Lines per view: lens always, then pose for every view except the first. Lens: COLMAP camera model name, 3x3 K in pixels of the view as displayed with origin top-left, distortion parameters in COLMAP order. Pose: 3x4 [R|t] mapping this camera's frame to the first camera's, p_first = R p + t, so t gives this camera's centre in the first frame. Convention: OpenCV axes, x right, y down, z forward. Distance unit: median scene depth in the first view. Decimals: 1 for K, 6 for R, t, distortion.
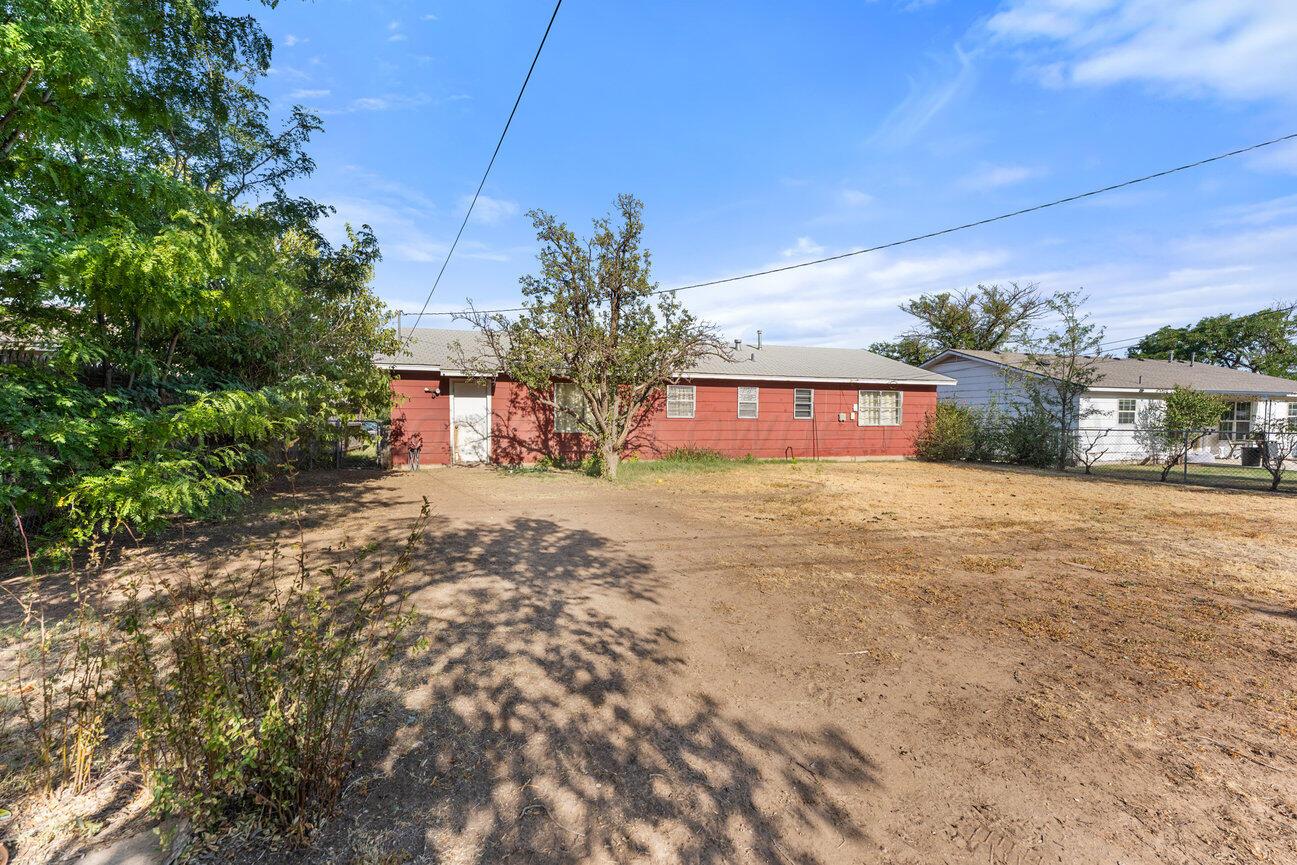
lens RADIAL K [[531.7, 0, 649.8], [0, 531.7, 422.7], [0, 0, 1]] dist [0.002102, 0.000095]
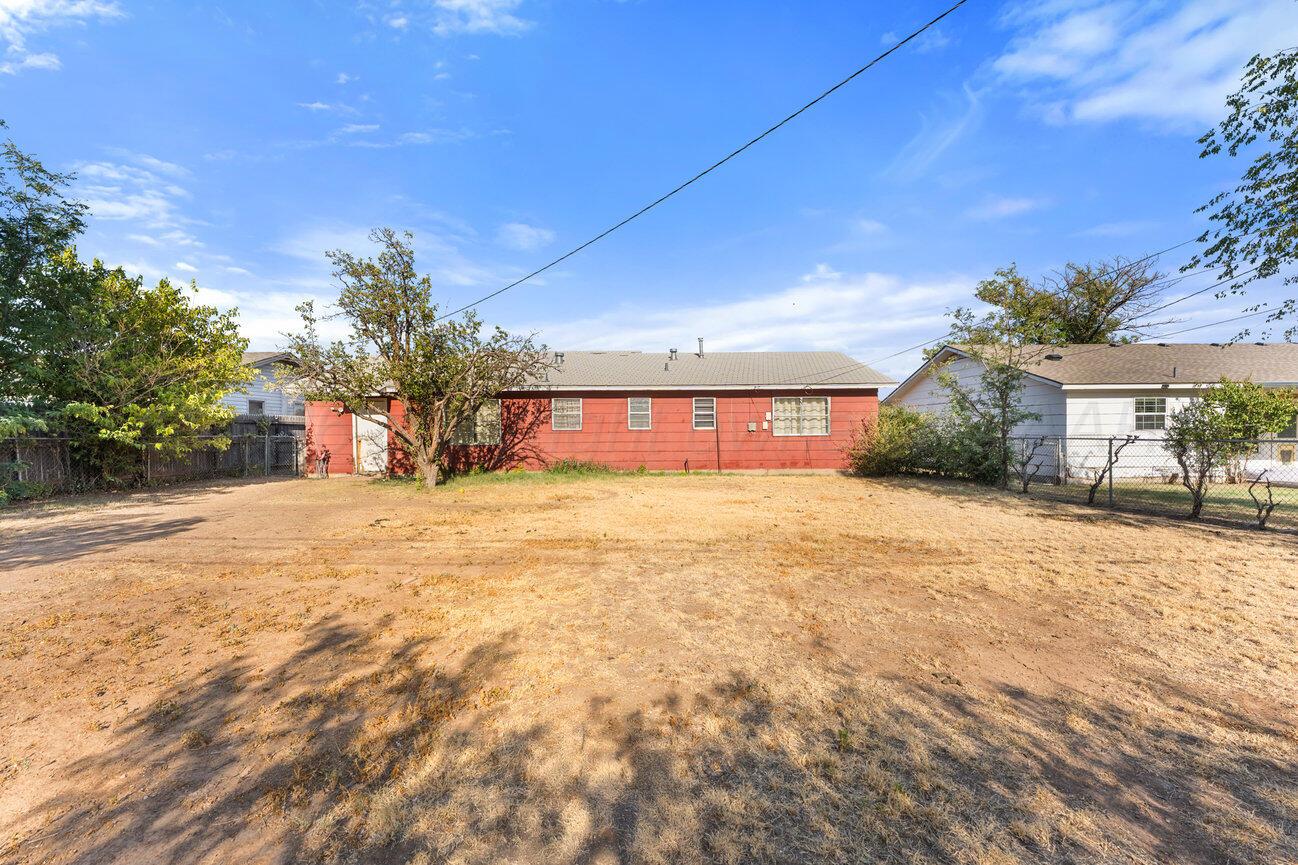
lens RADIAL K [[532.1, 0, 650.3], [0, 532.1, 422.7], [0, 0, 1]] dist [0.002102, 0.000095]
pose [[0.960922, -0.017105, -0.276290, 0.459579], [0.010807, 0.999646, -0.024304, 0.003101], [0.276608, 0.020369, 0.960767, 0.059361]]
